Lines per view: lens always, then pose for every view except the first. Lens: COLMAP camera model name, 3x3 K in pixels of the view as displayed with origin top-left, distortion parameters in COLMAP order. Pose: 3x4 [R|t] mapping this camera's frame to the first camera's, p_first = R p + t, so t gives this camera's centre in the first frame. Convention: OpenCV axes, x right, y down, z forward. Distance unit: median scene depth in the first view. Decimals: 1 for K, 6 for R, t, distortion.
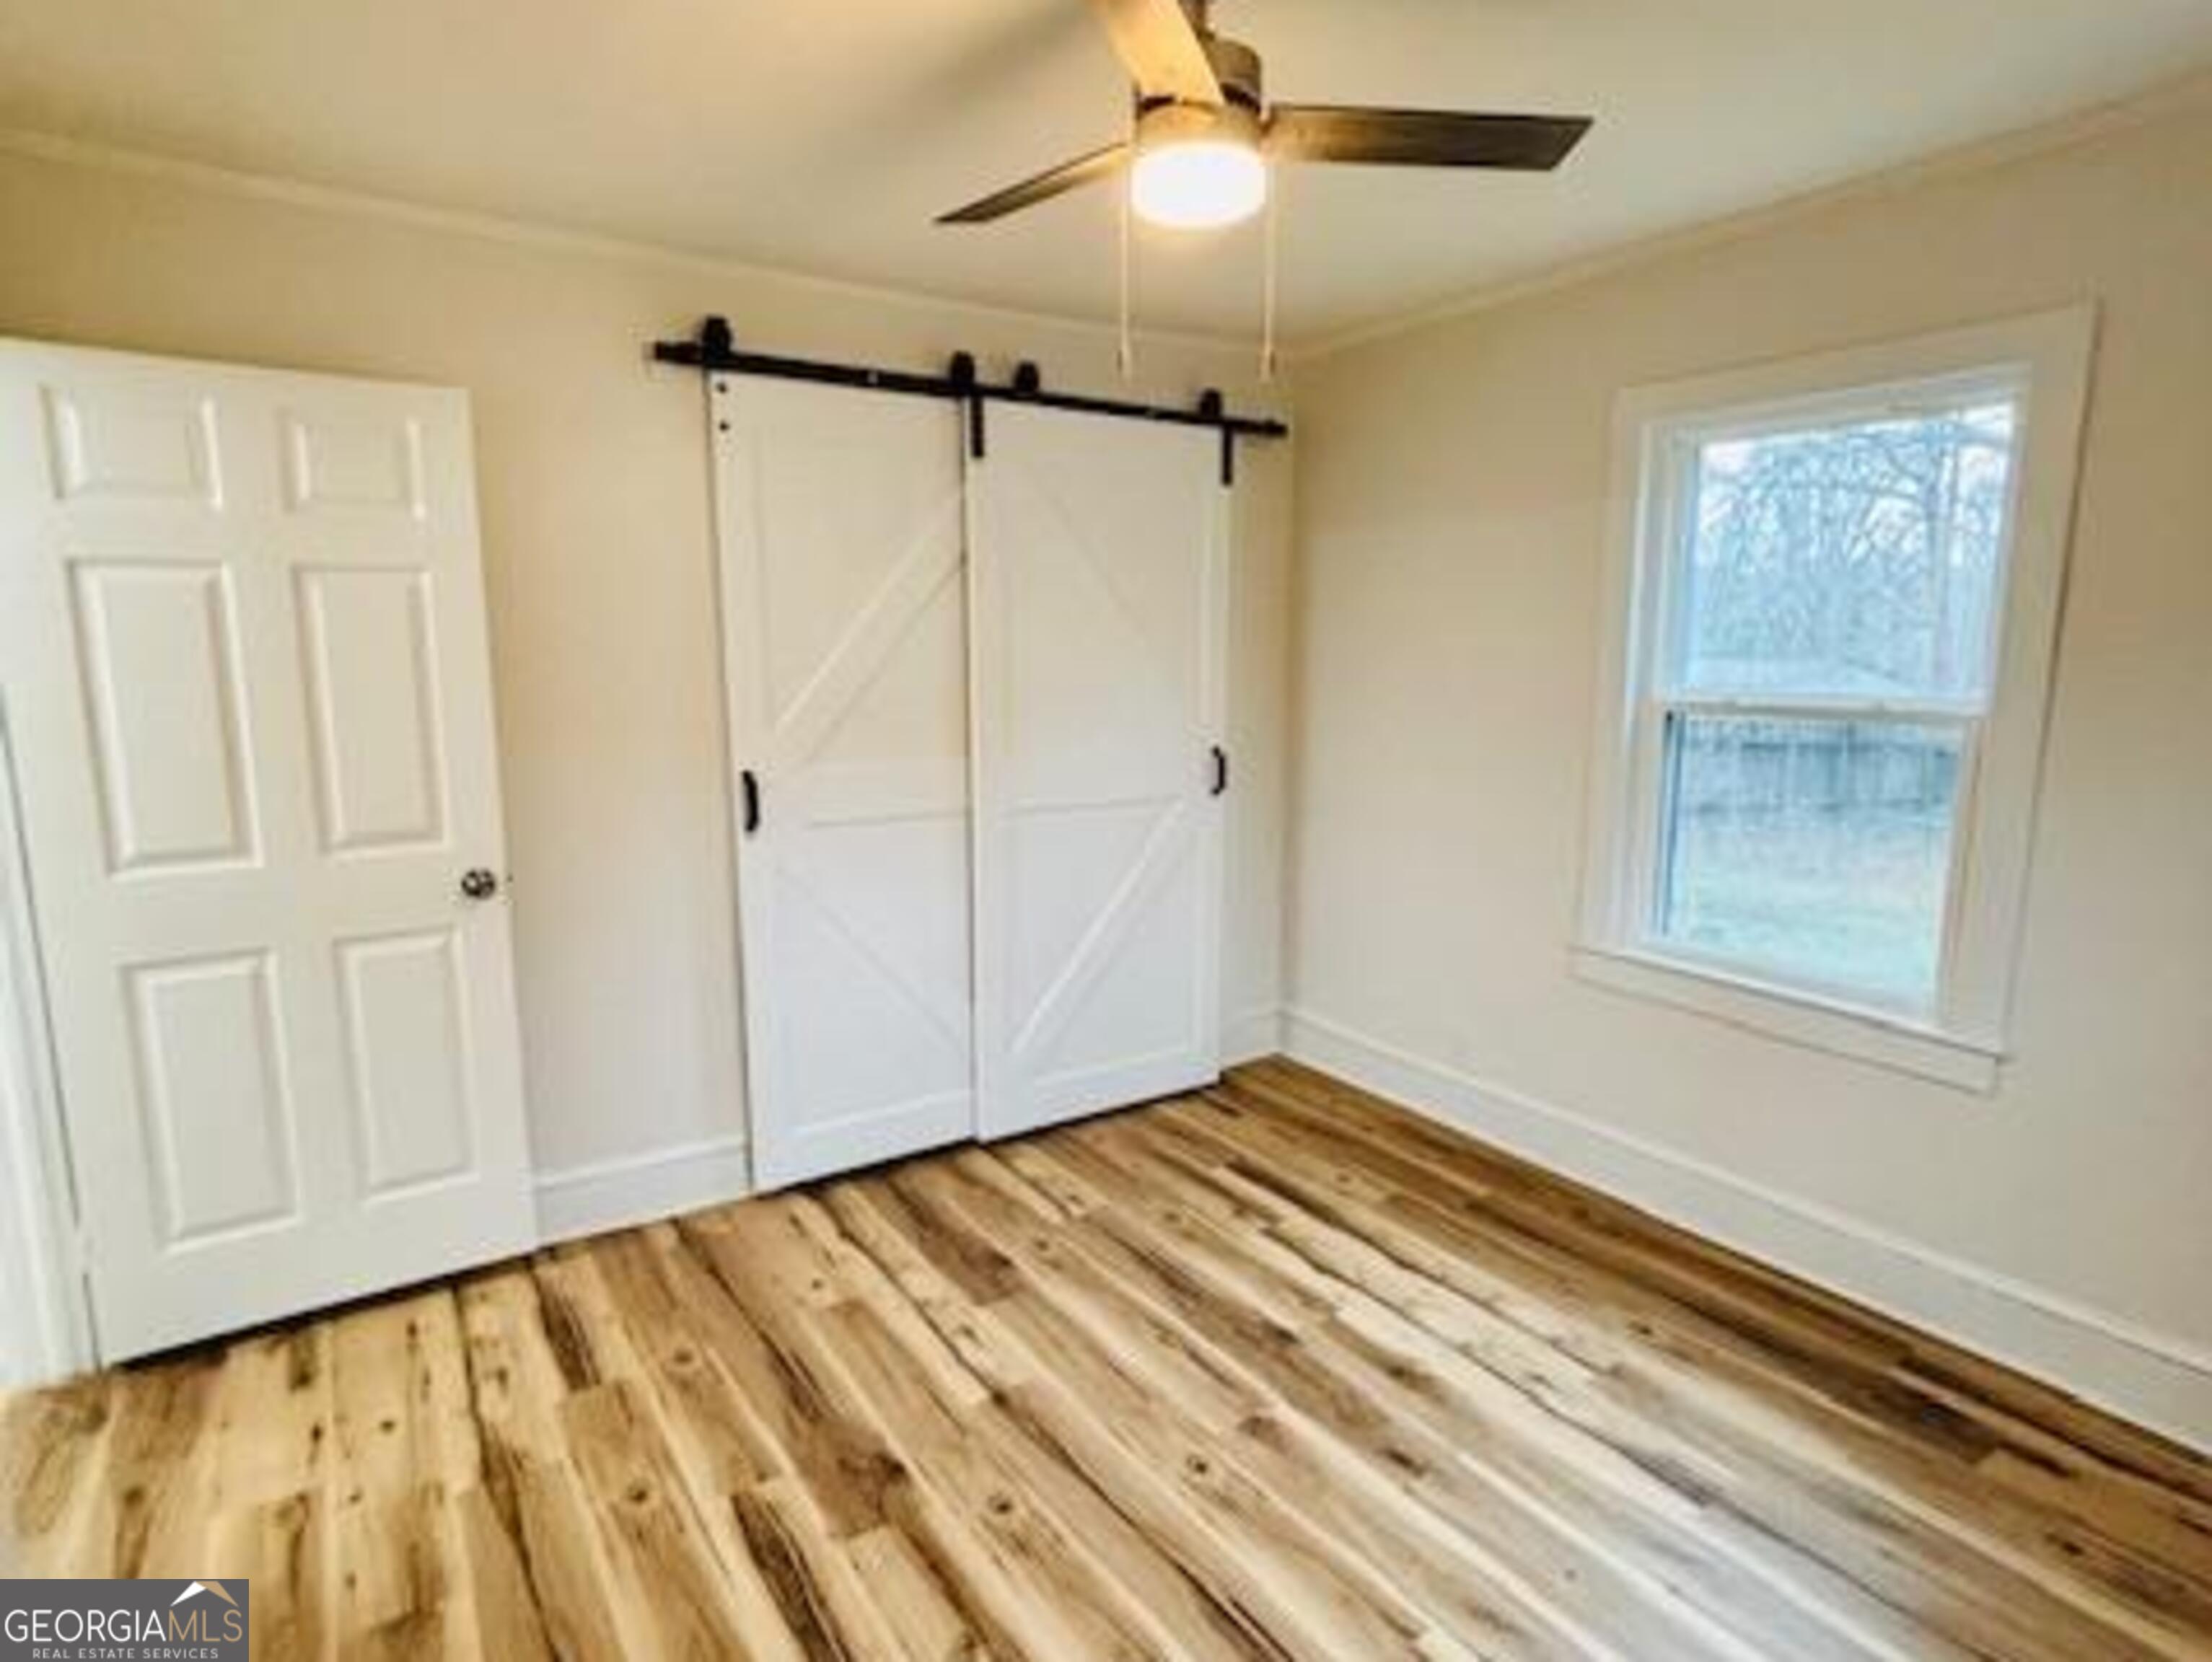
lens RADIAL K [[1183.8, 0, 1109.8], [0, 1183.8, 825.5], [0, 0, 1]] dist [-0.011989, -0.000732]
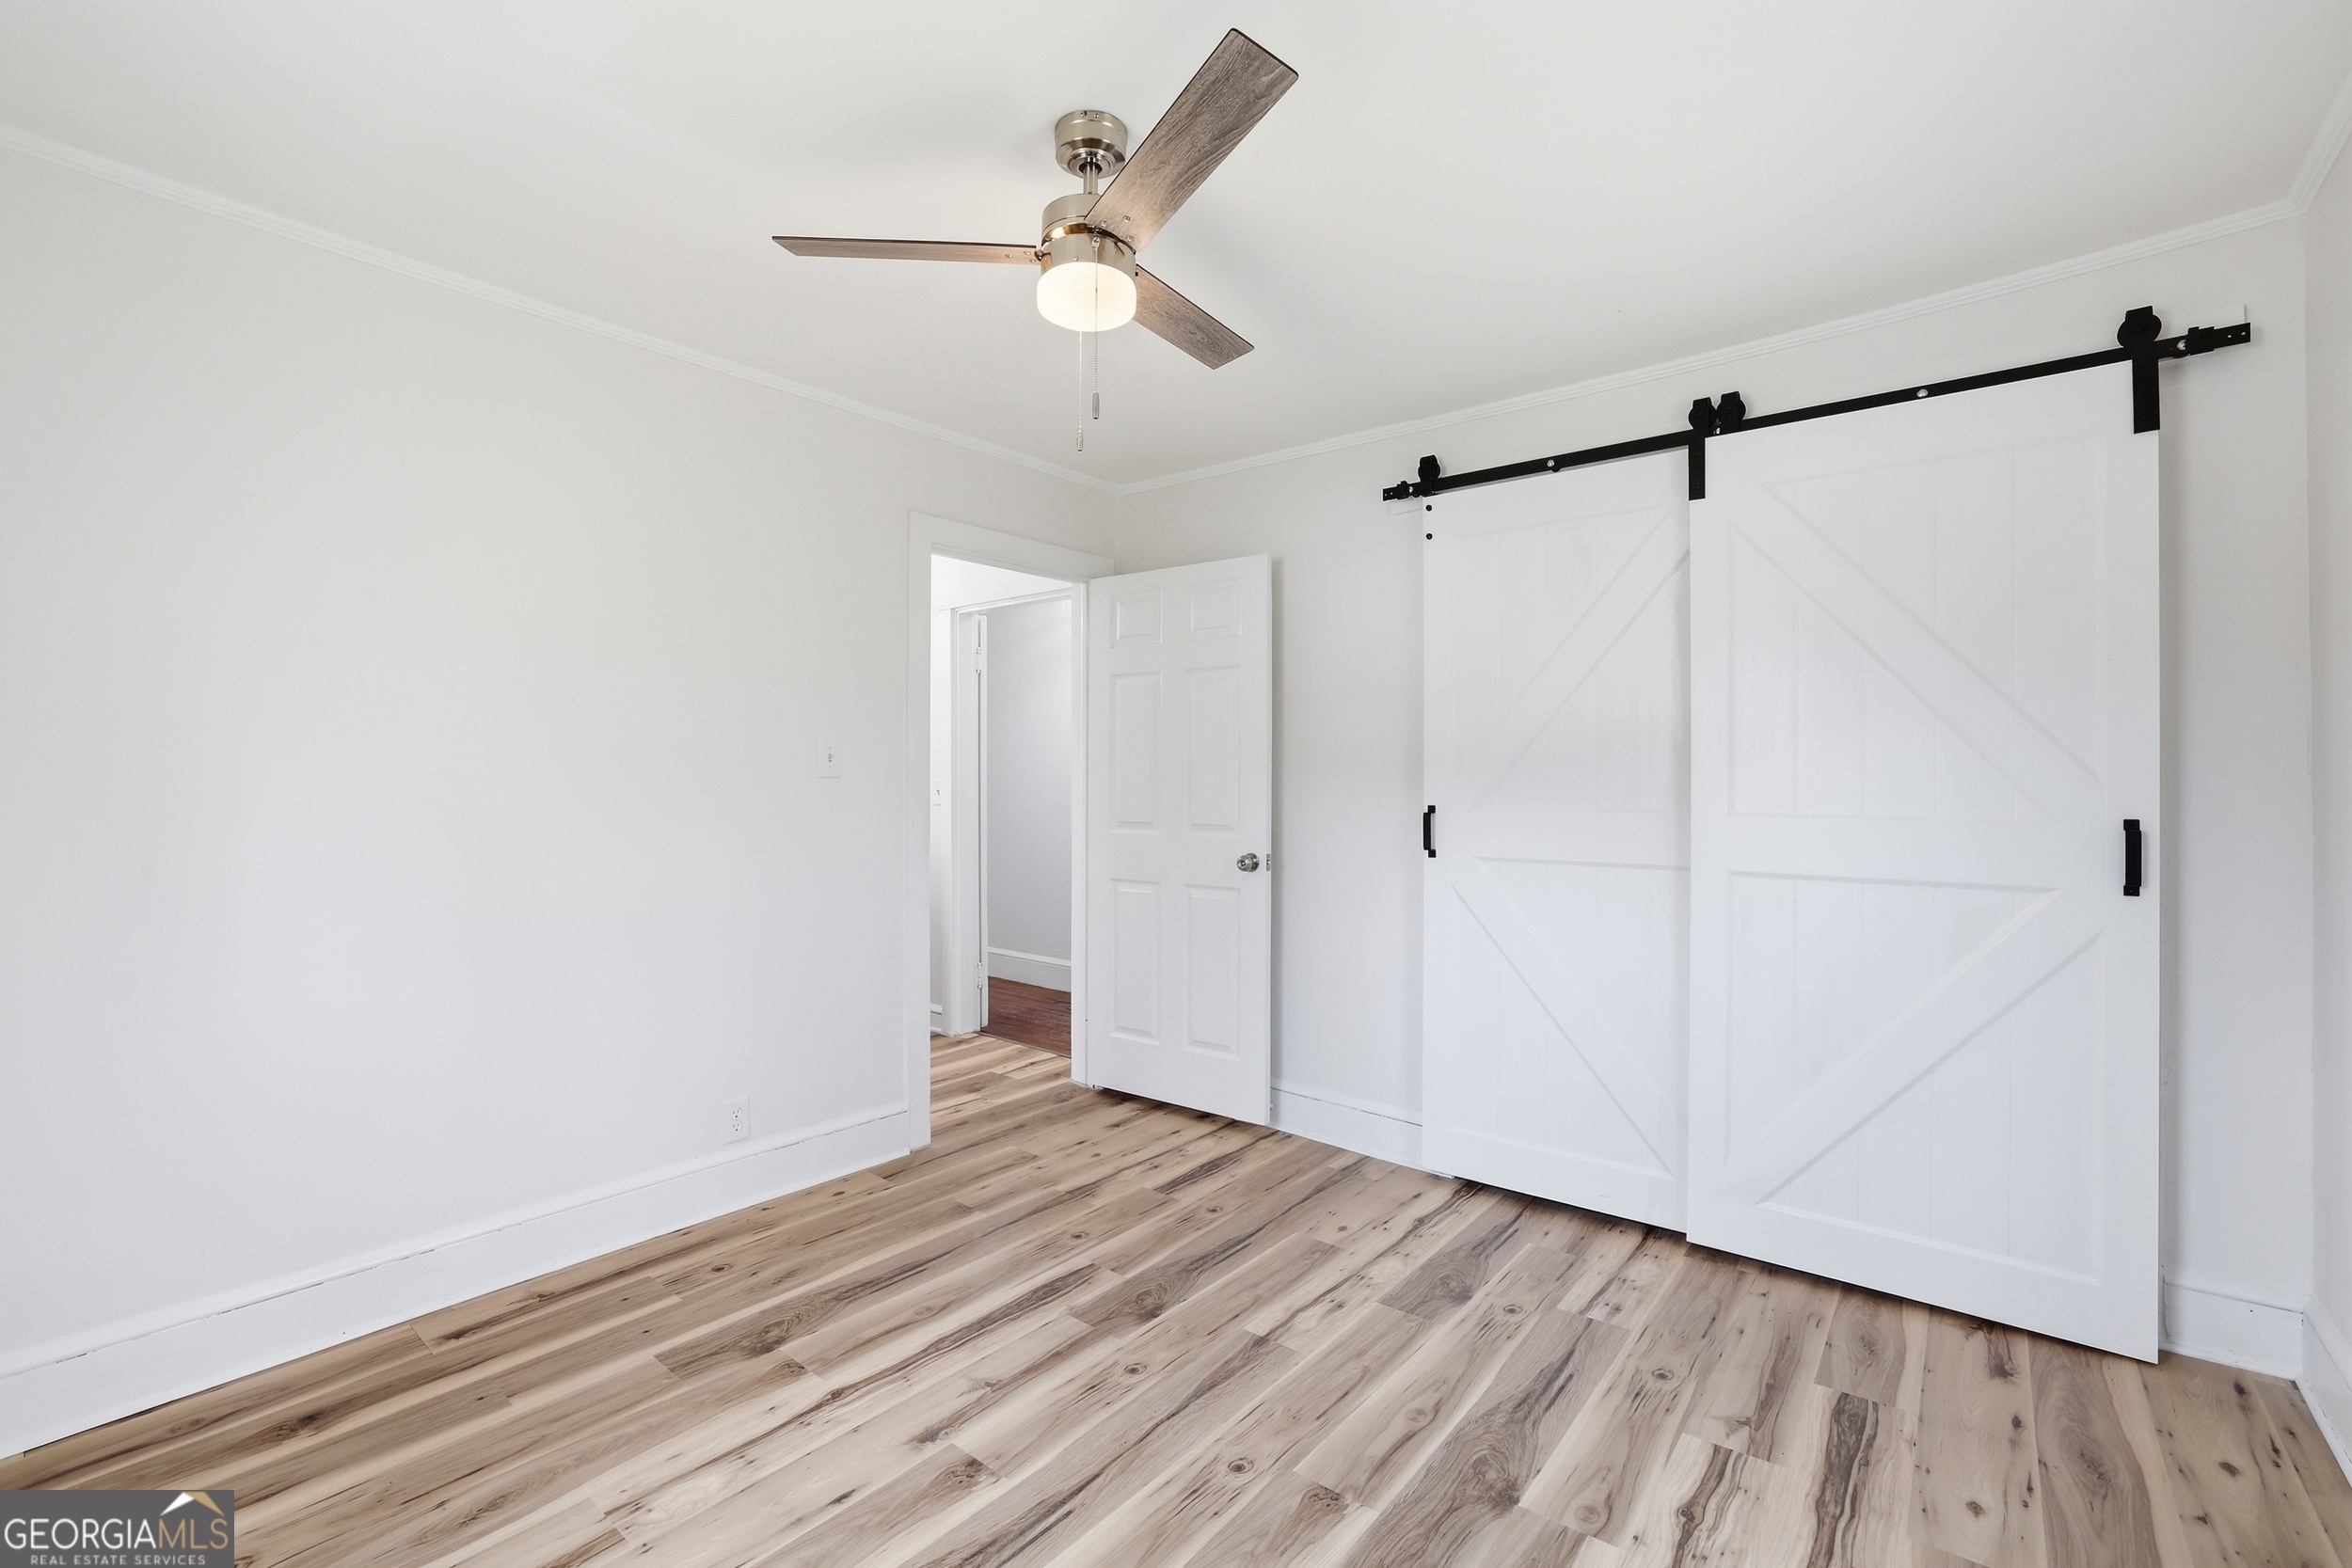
lens RADIAL K [[1009.4, 0, 1164.2], [0, 1009.4, 770.6], [0, 0, 1]] dist [-0.072192, 0.029510]
pose [[0.286433, -0.006564, -0.958078, 0.704199], [-0.151696, 0.987052, -0.052115, 0.015936], [0.946015, 0.160264, 0.281728, 0.514099]]
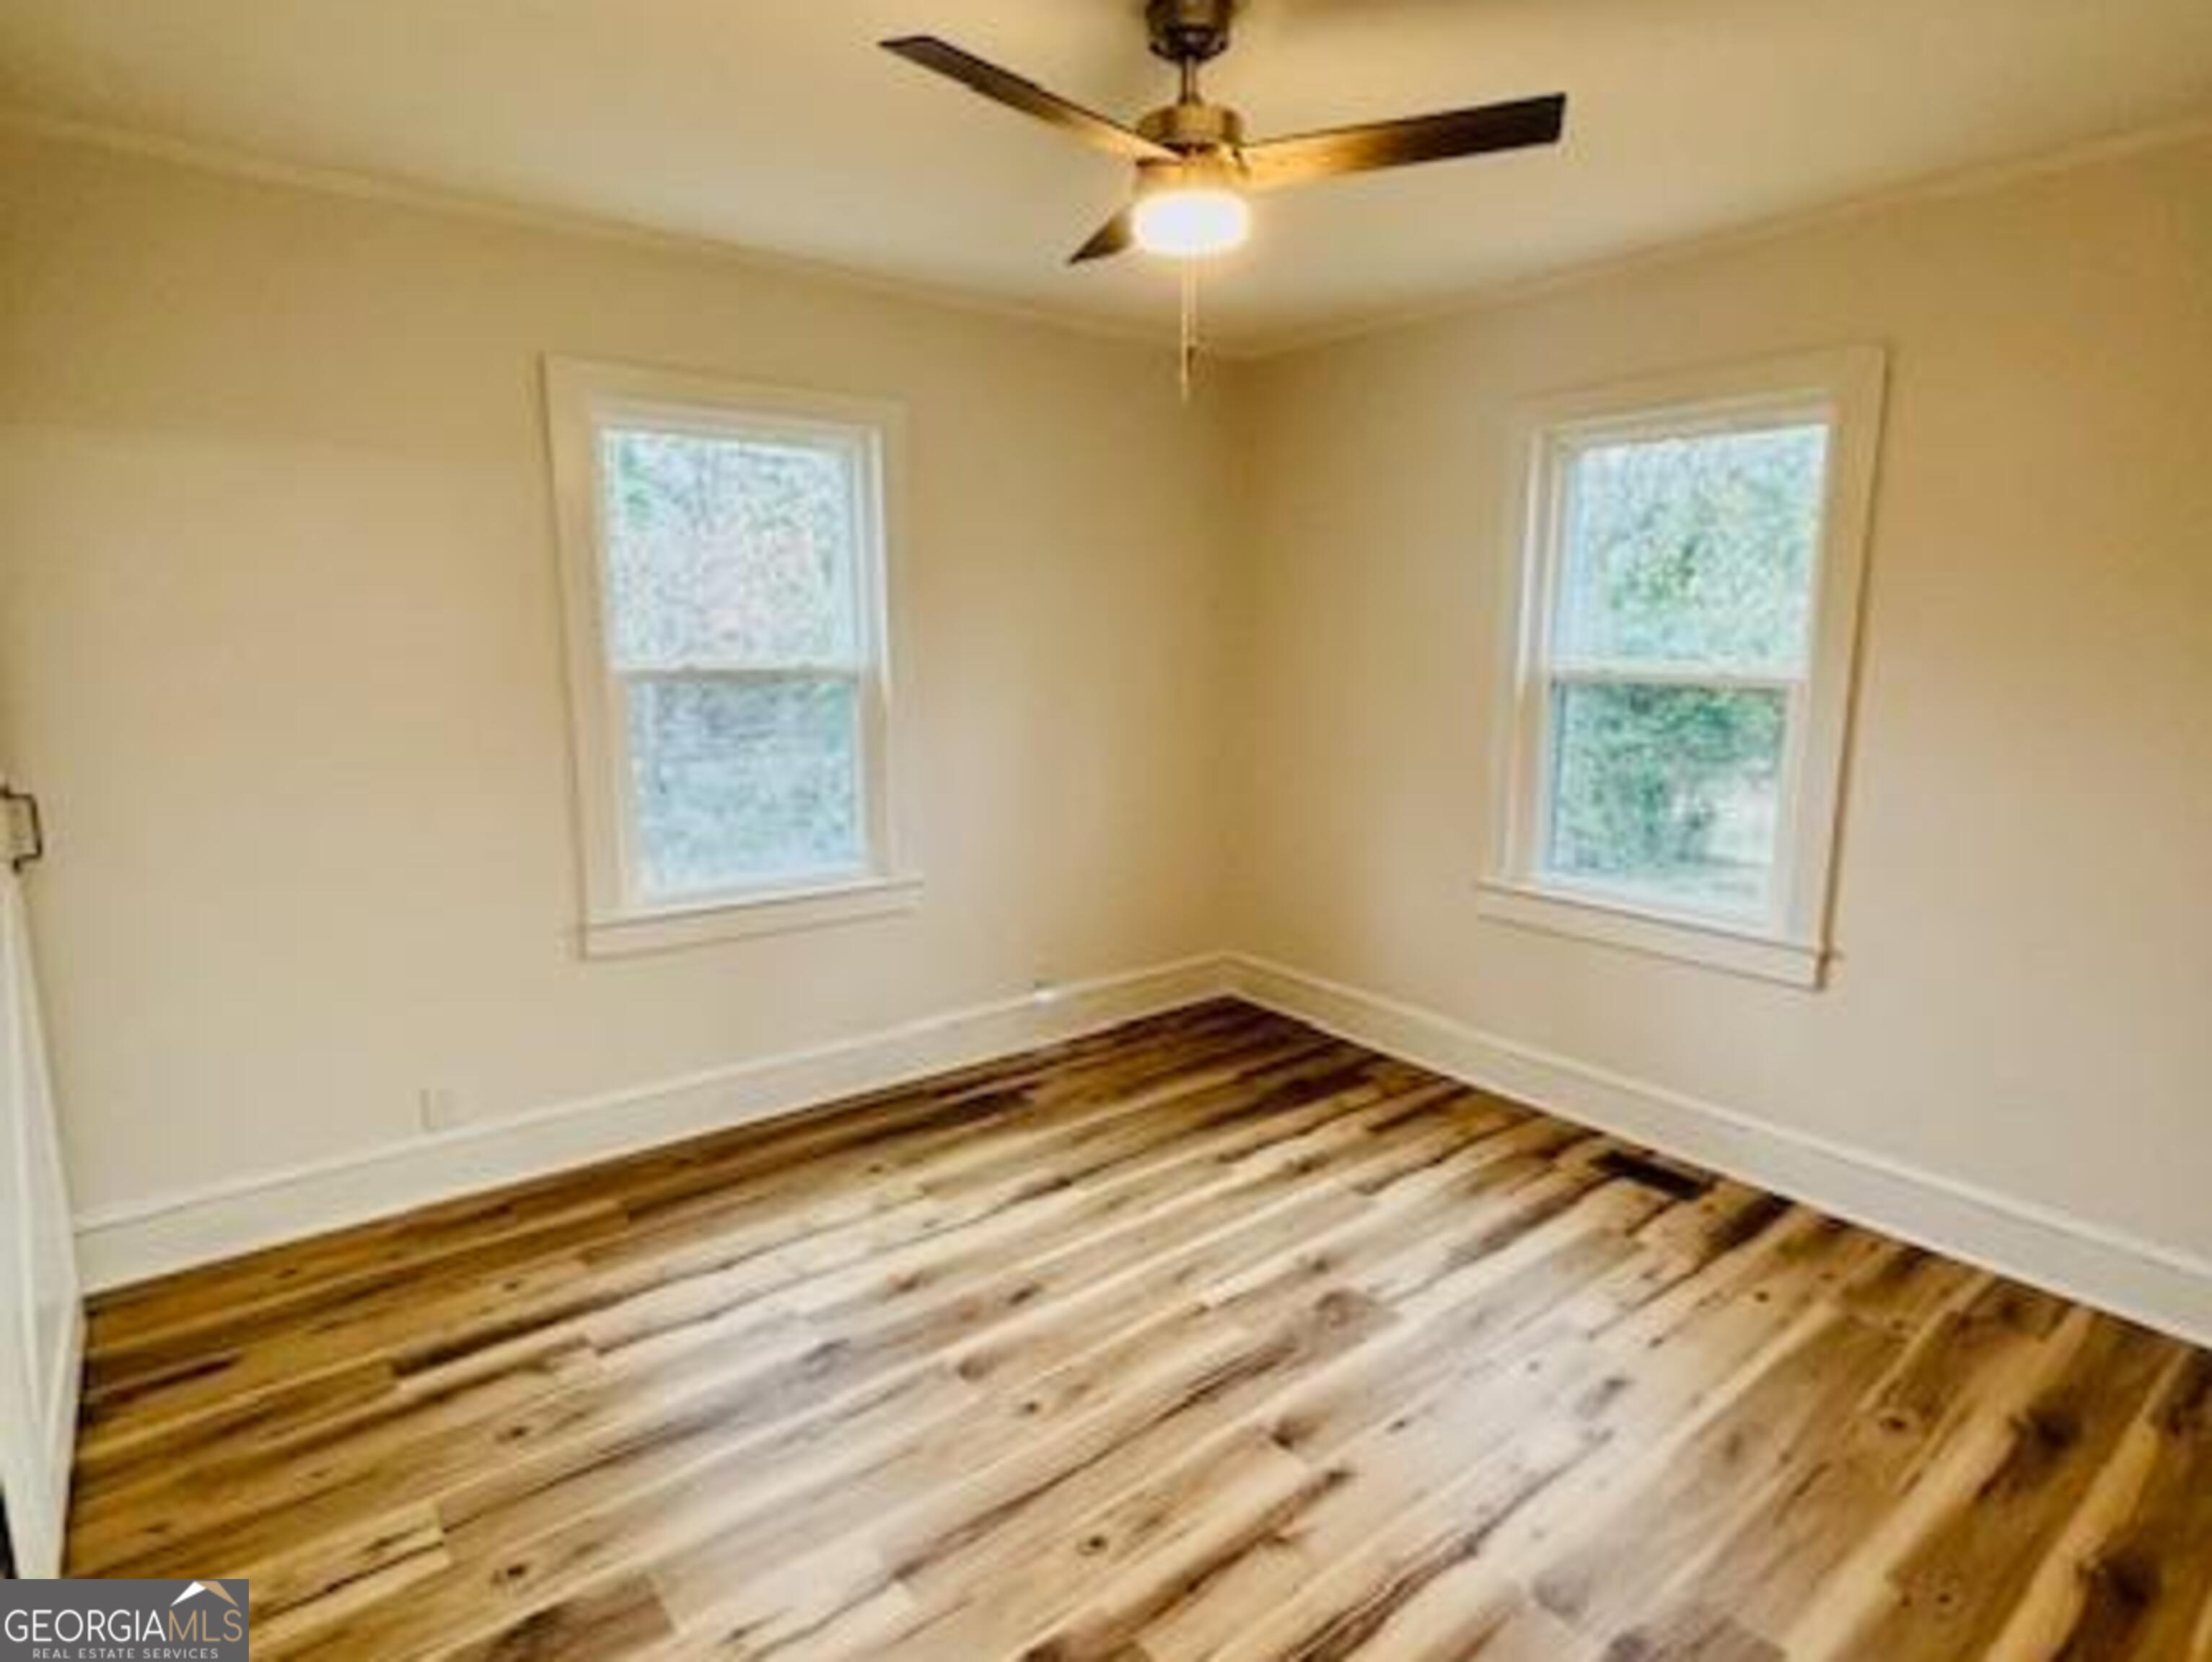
lens RADIAL K [[1183.8, 0, 1109.8], [0, 1183.8, 825.5], [0, 0, 1]] dist [-0.011989, -0.000732]
pose [[-0.078148, -0.173897, 0.981658, -0.720011], [0.153742, 0.970788, 0.184210, -0.114926], [-0.985016, 0.165318, -0.049130, 0.747009]]
